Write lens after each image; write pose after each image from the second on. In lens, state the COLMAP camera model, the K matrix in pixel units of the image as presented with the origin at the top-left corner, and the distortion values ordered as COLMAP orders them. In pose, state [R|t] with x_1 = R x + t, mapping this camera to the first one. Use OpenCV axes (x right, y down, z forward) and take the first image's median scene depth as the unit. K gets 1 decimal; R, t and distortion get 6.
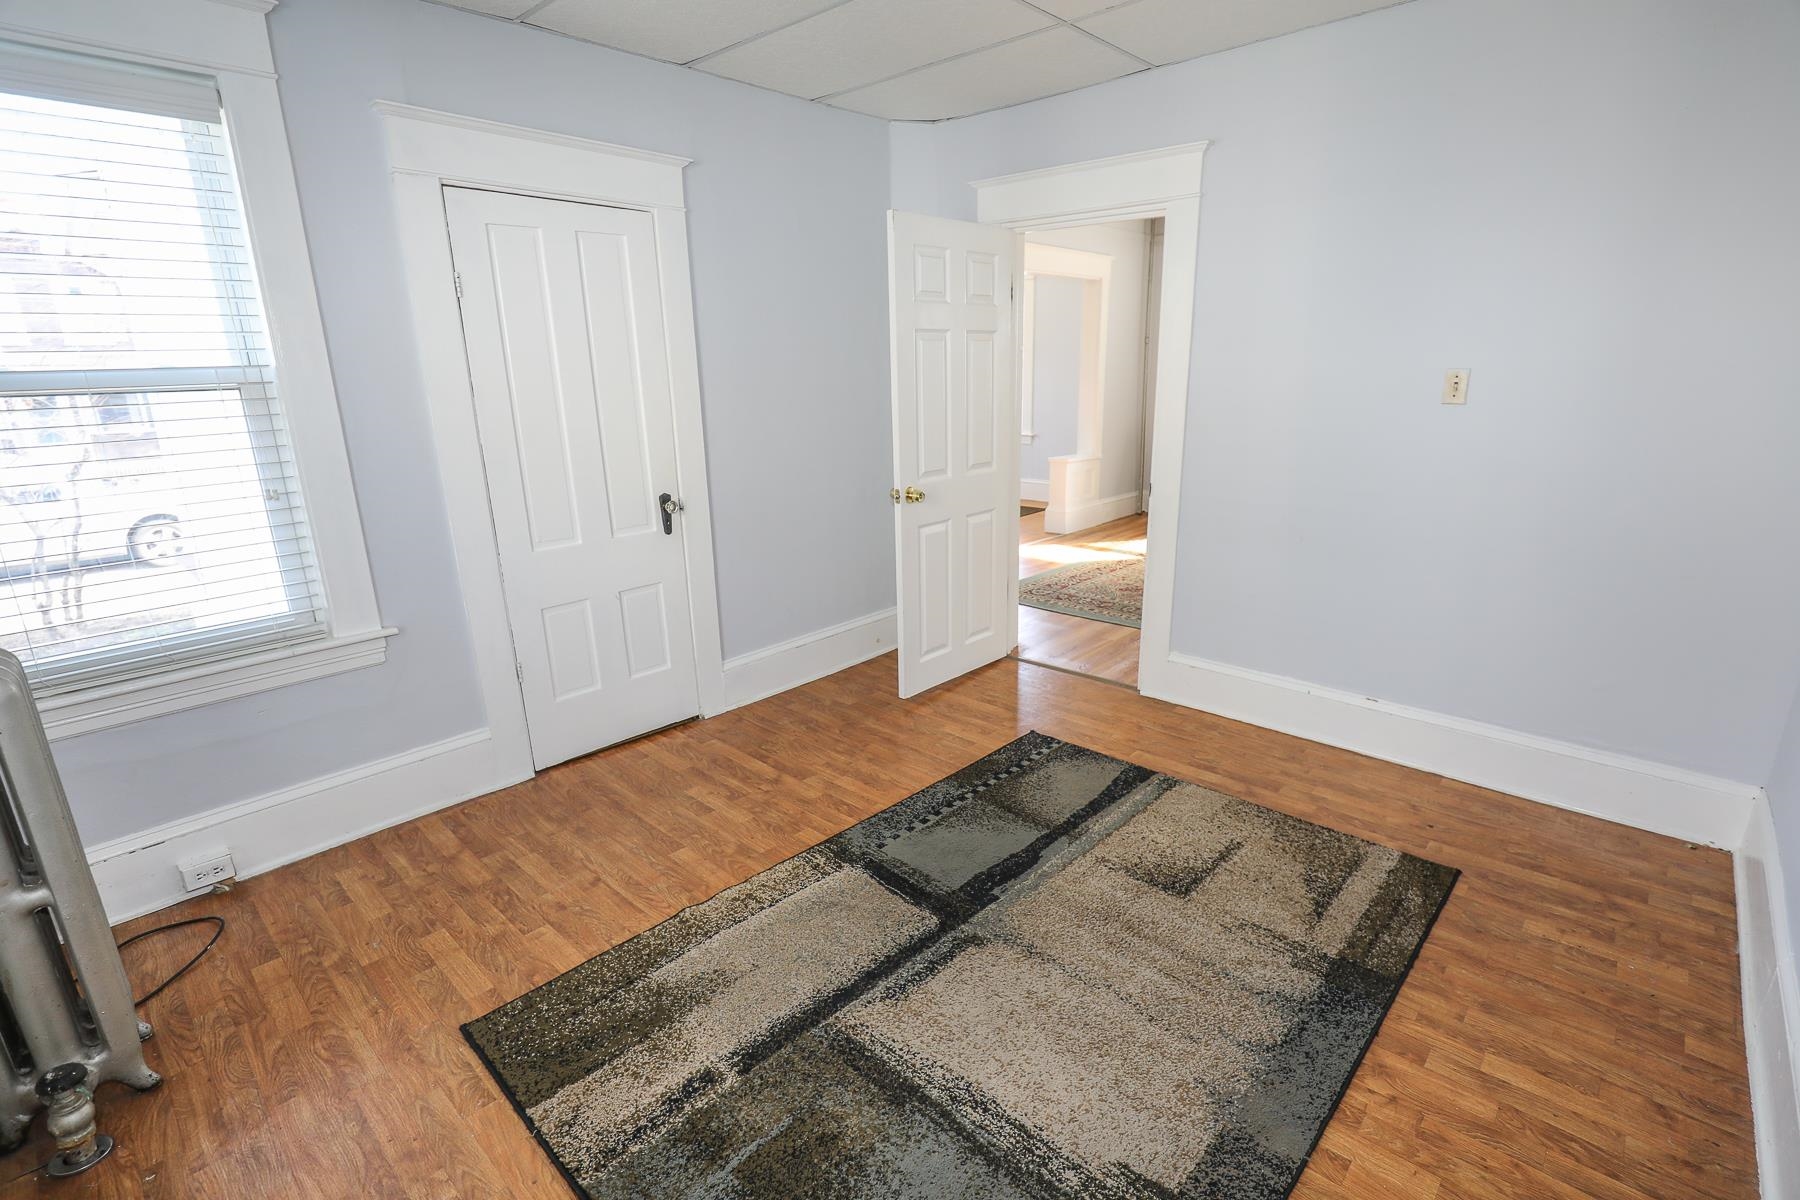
lens RADIAL K [[820.5, 0, 911.2], [0, 820.5, 613.3], [0, 0, 1]] dist [-0.029729, 0.001062]
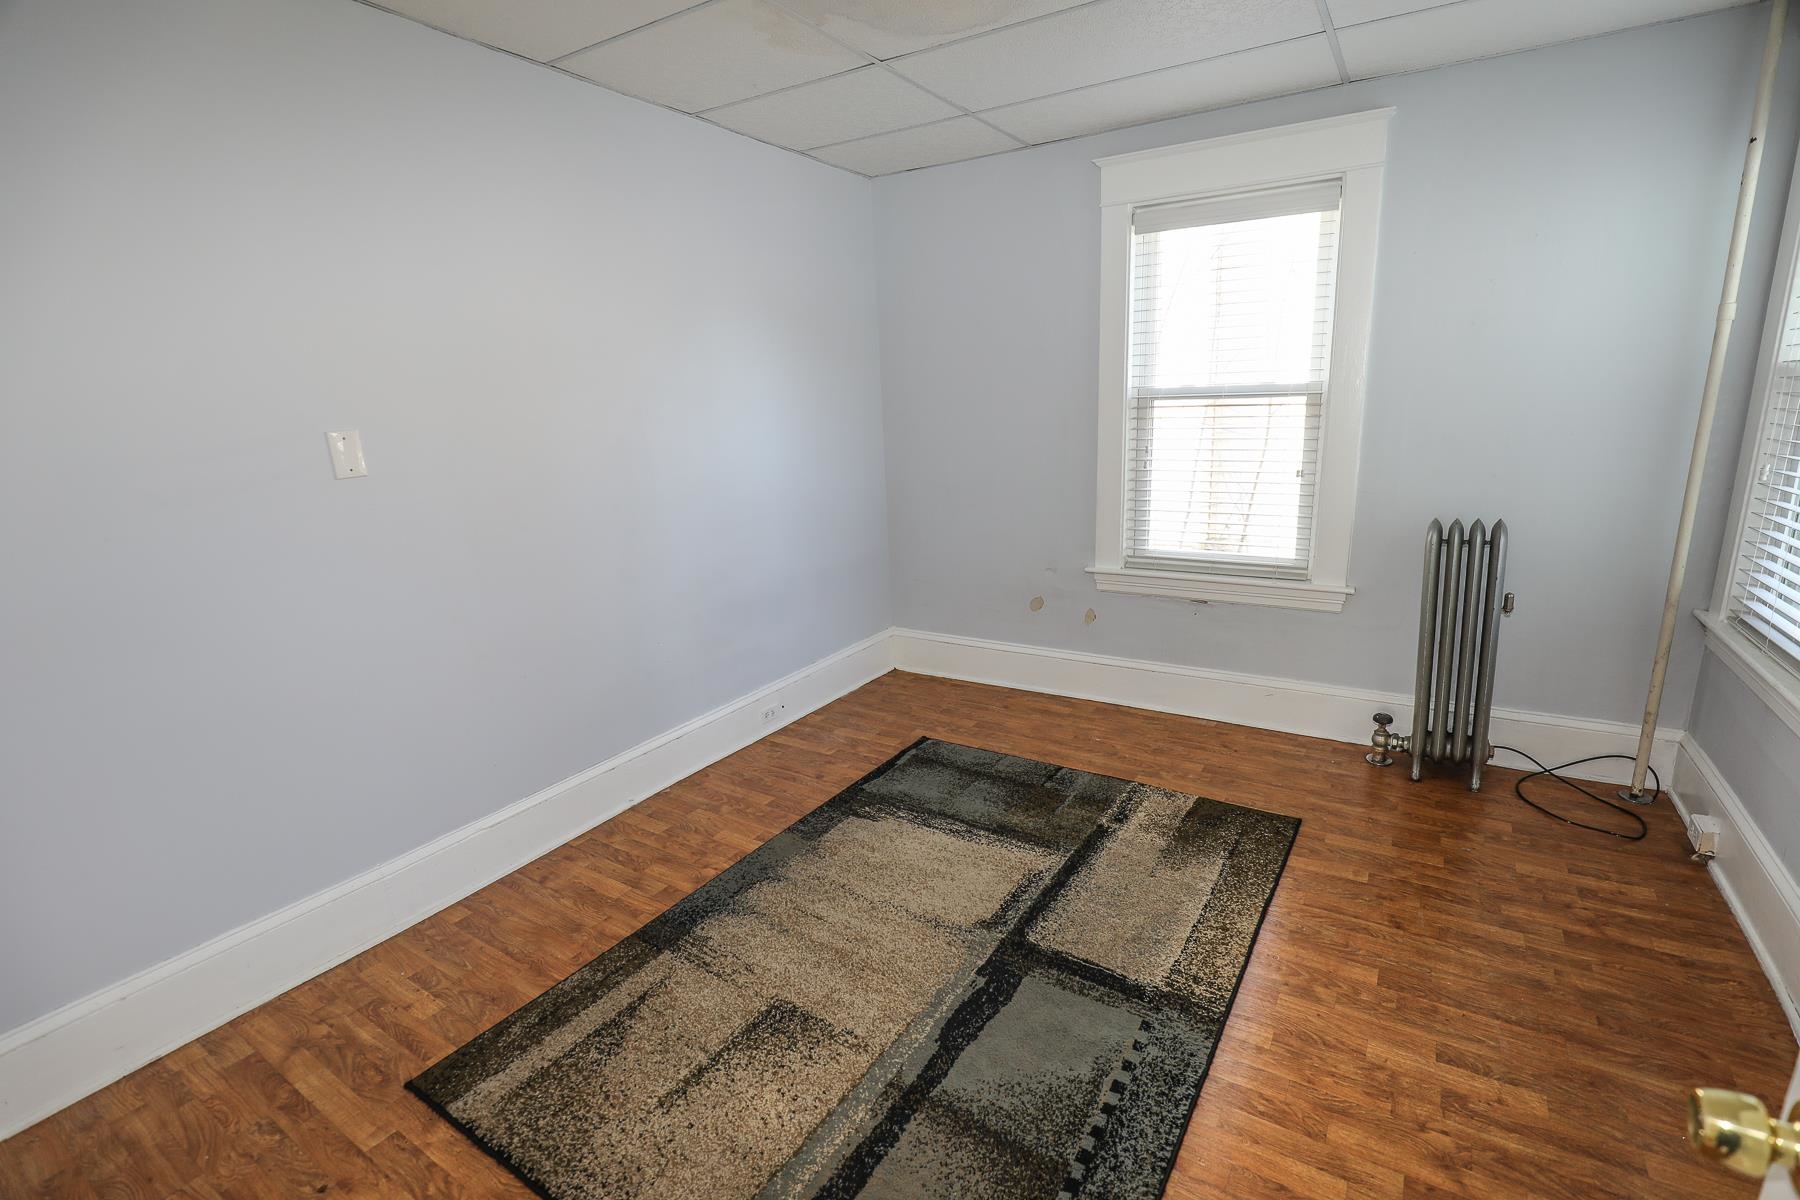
lens RADIAL K [[820.5, 0, 911.2], [0, 820.5, 613.3], [0, 0, 1]] dist [-0.029729, 0.001062]
pose [[-0.981006, 0.103135, -0.164287, 0.298065], [0.003379, 0.855900, 0.517130, -0.494619], [0.193947, 0.506752, -0.839992, 1.599432]]
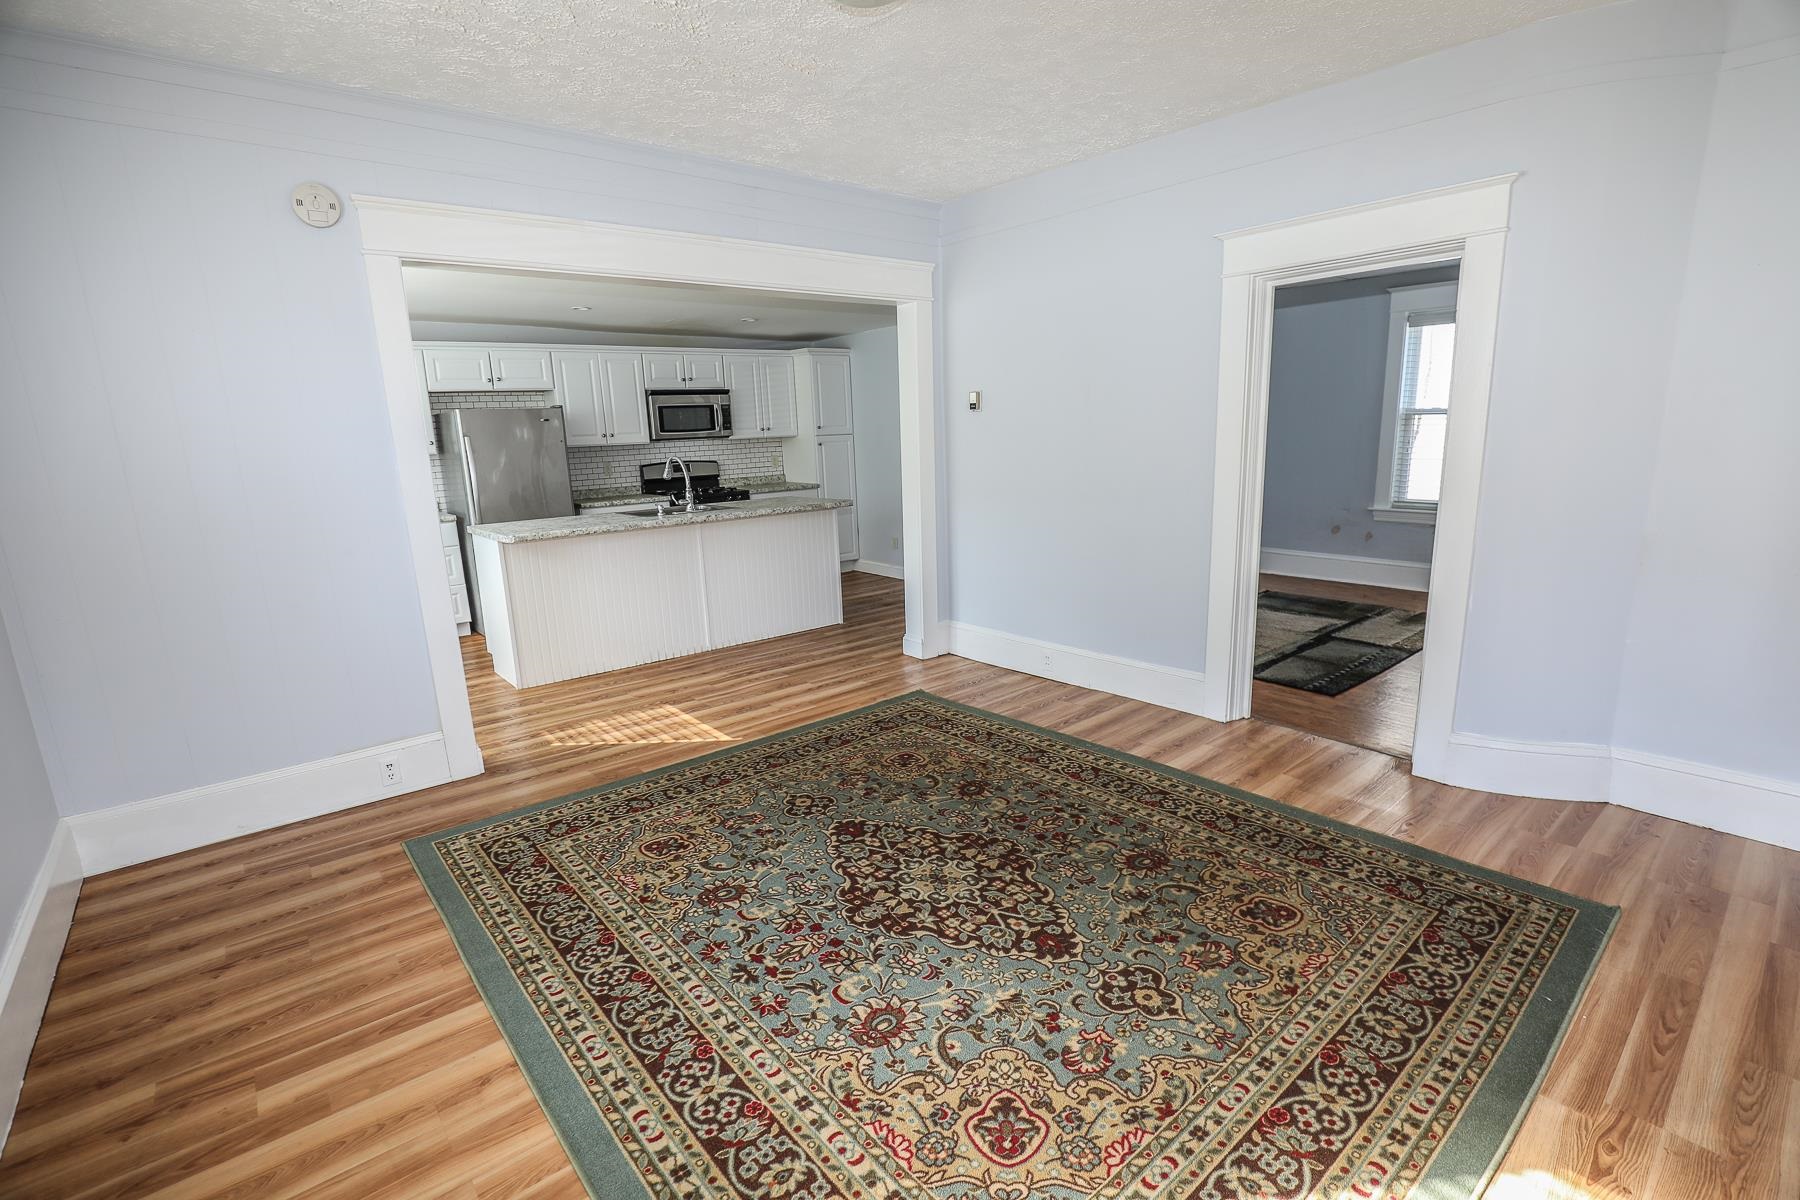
lens RADIAL K [[829.5, 0, 910.8], [0, 829.5, 610.1], [0, 0, 1]] dist [-0.029296, 0.000208]
pose [[-0.991765, 0.024500, 0.125708, 0.961380], [0.082762, 0.871667, 0.483061, -0.976250], [-0.097741, 0.489487, -0.866516, 3.183635]]
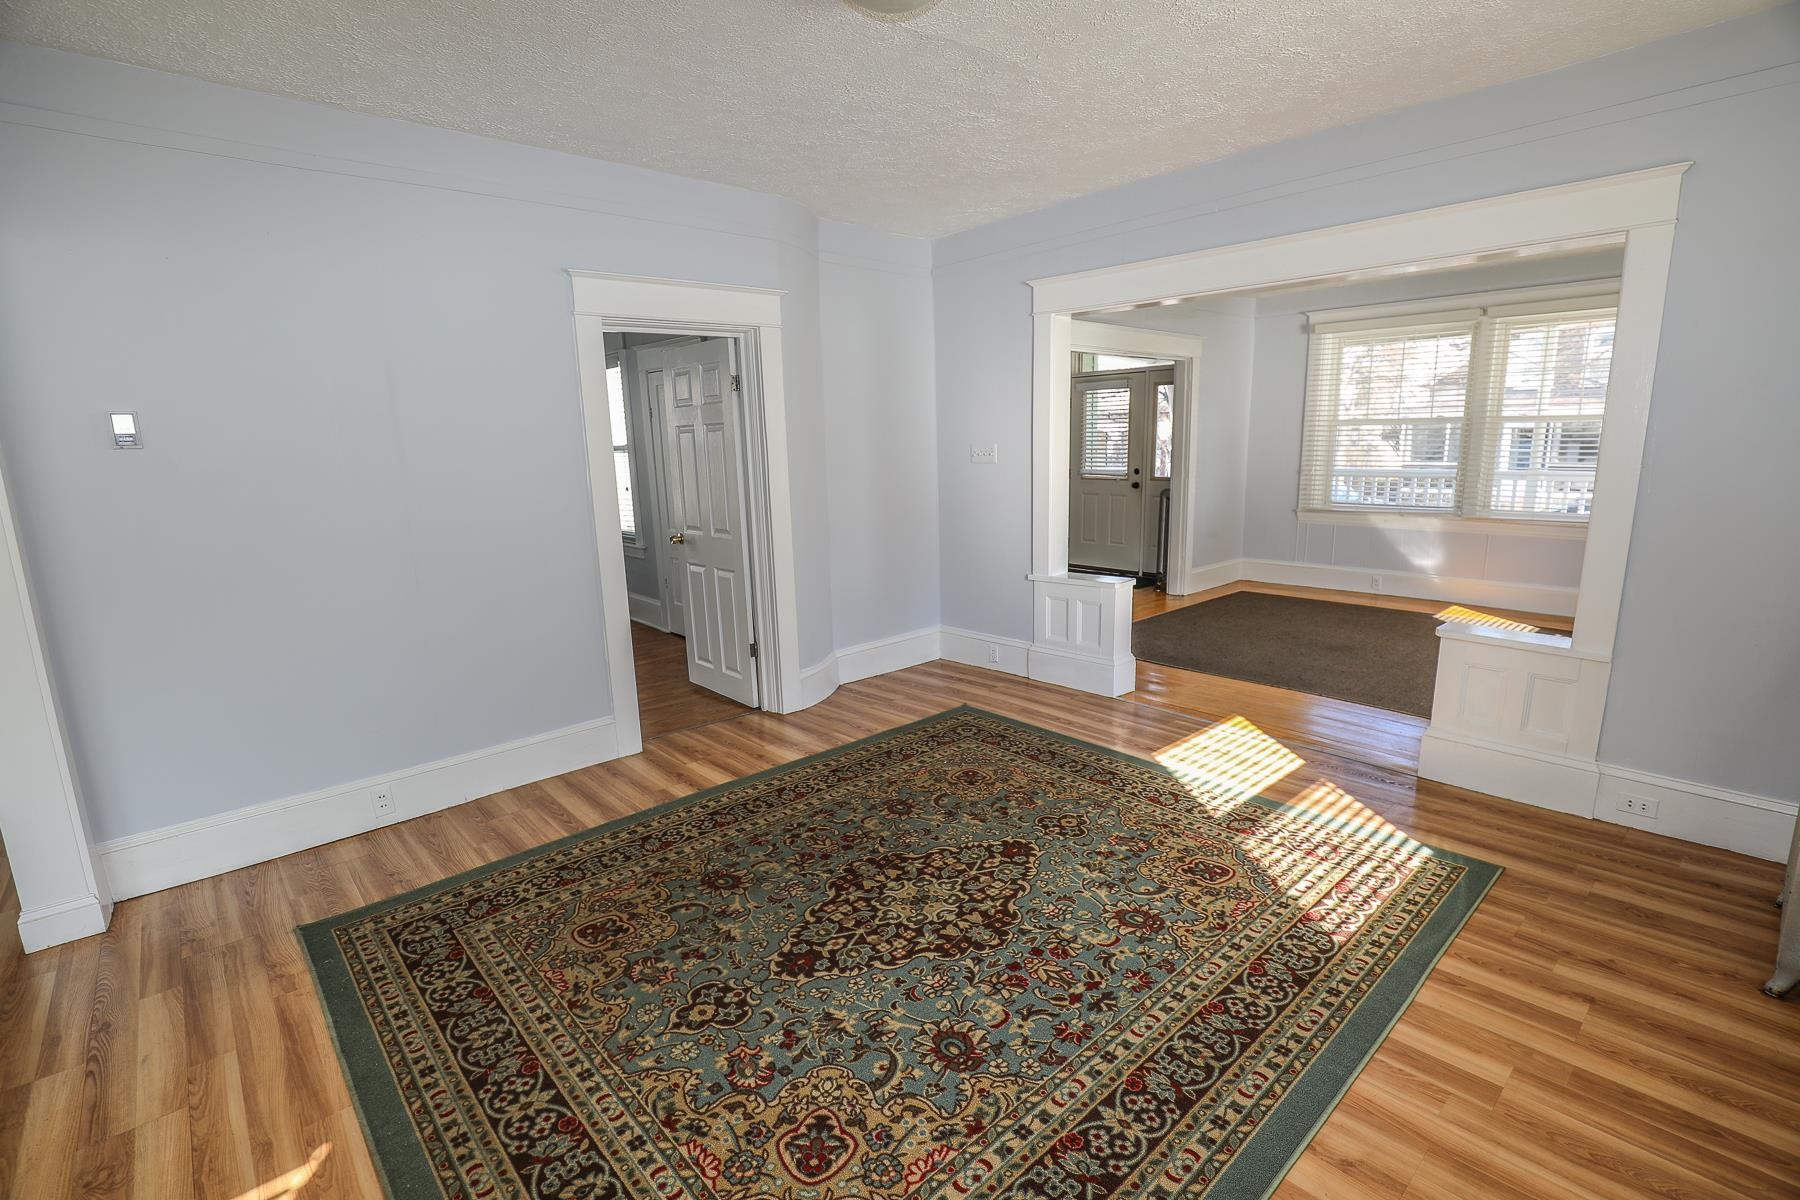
lens RADIAL K [[829.5, 0, 910.8], [0, 829.5, 610.1], [0, 0, 1]] dist [-0.029296, 0.000208]
pose [[-0.084695, 0.220410, -0.971723, 2.159652], [-0.261912, 0.936009, 0.235138, -0.728993], [0.961368, 0.274421, -0.021547, 2.229153]]
